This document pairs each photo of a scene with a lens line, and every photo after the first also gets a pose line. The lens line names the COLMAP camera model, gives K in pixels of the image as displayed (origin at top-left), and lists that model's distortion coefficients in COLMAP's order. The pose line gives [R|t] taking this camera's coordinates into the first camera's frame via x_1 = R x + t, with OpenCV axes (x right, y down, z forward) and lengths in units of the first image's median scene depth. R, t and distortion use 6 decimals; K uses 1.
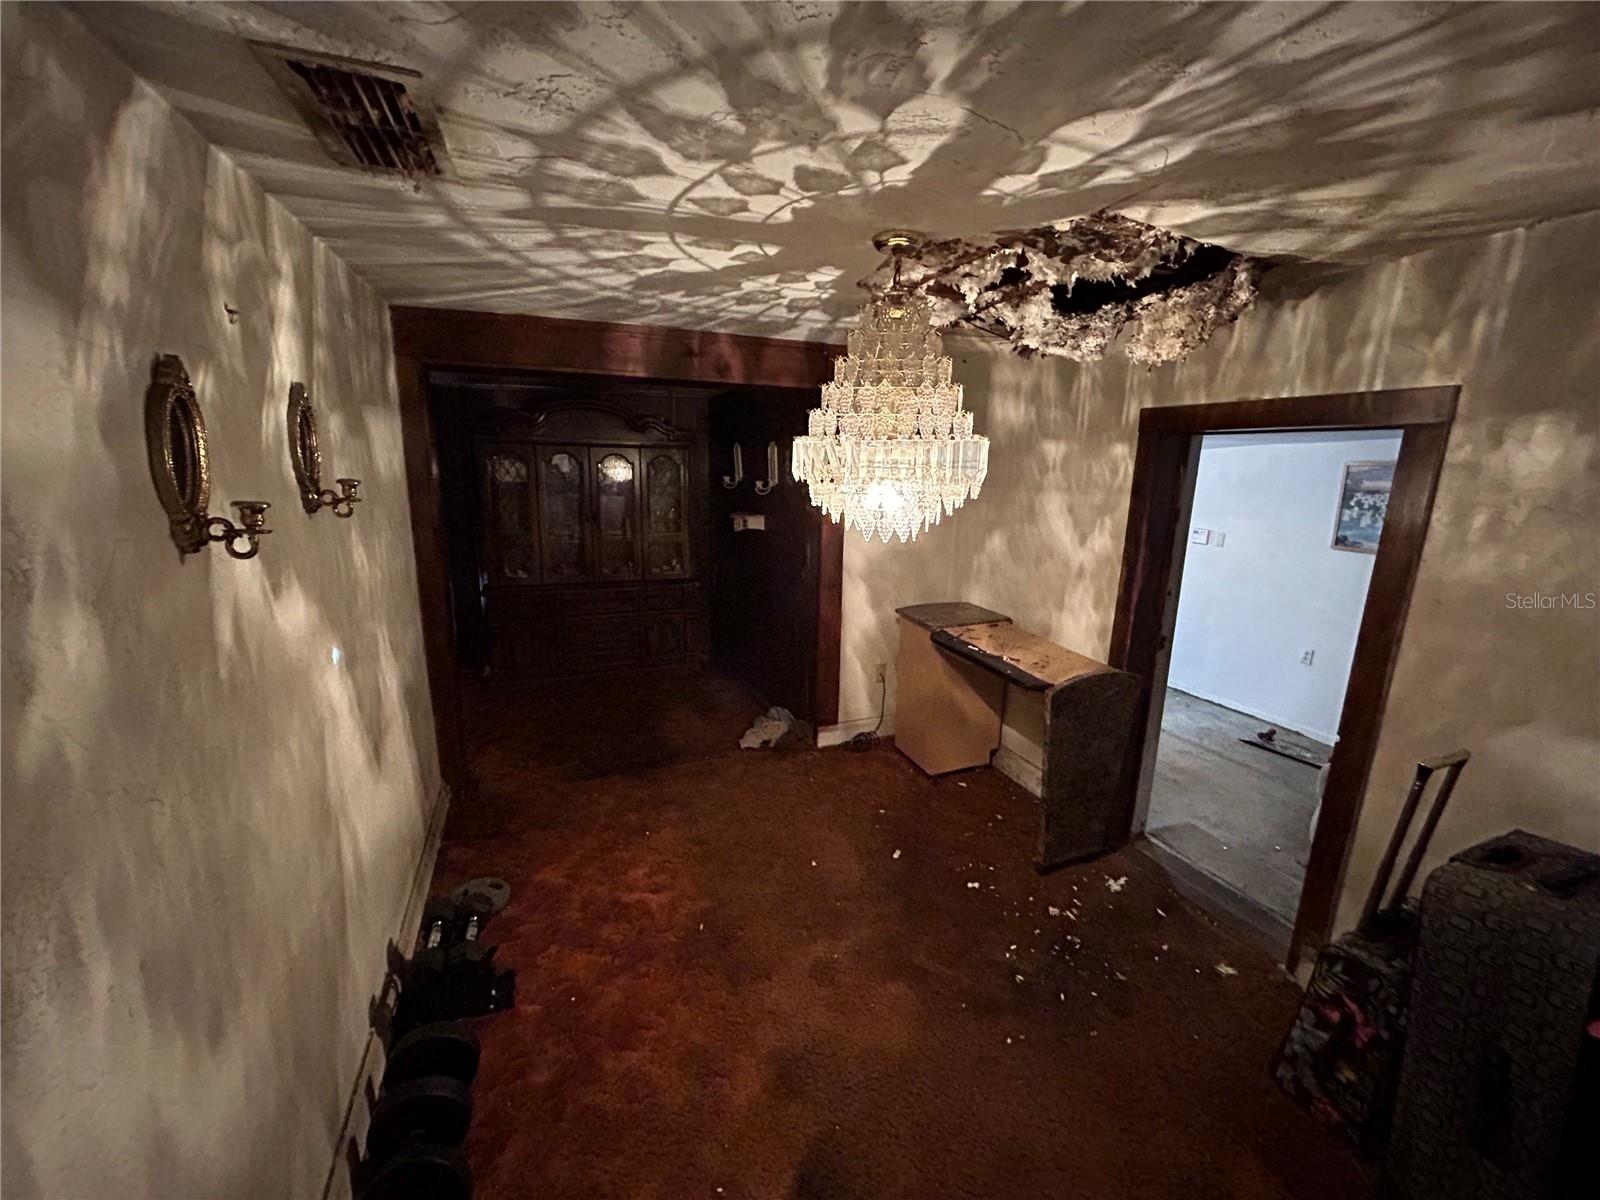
lens RADIAL K [[646.8, 0, 808.4], [0, 646.8, 595.1], [0, 0, 1]] dist [0.000388, 0.000211]
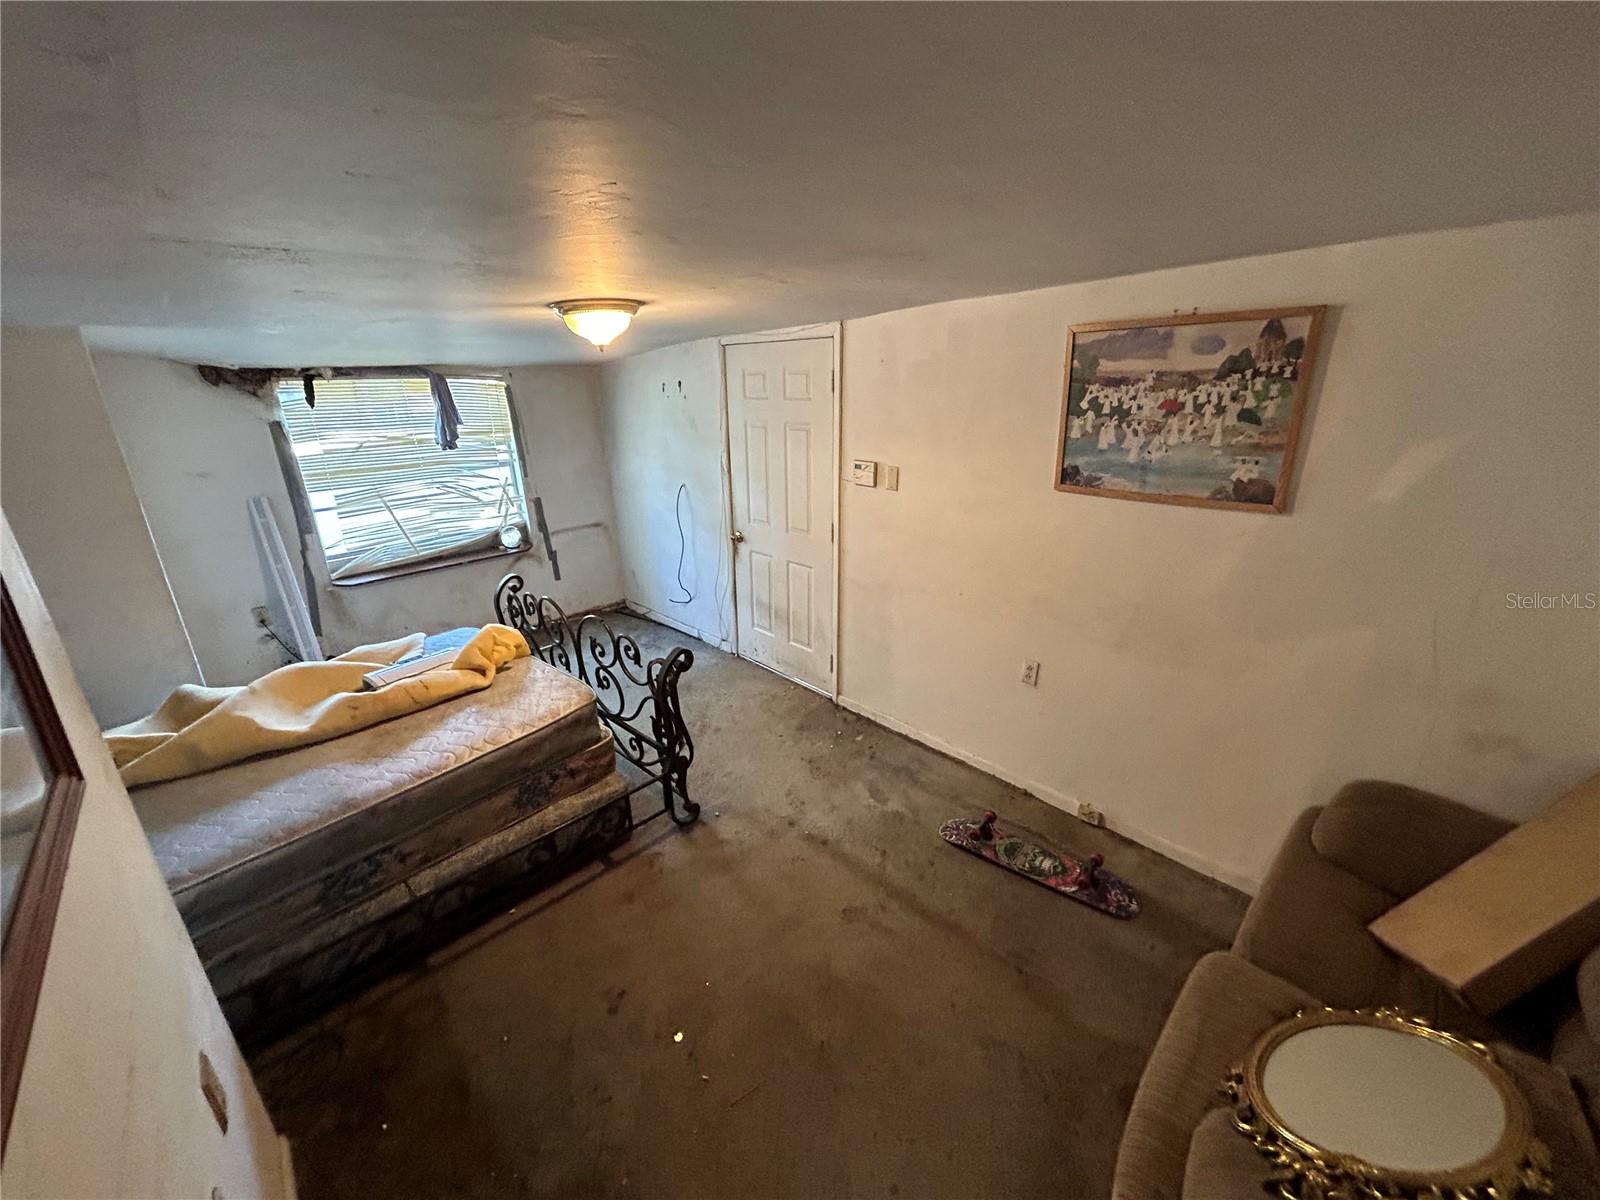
lens RADIAL K [[646.8, 0, 792.8], [0, 646.8, 596.2], [0, 0, 1]] dist [0.000388, 0.000211]
pose [[0.938529, -0.163359, 0.304099, 0.418133], [0.121223, 0.980802, 0.152751, -0.095845], [-0.323214, -0.106497, 0.940314, 0.547791]]
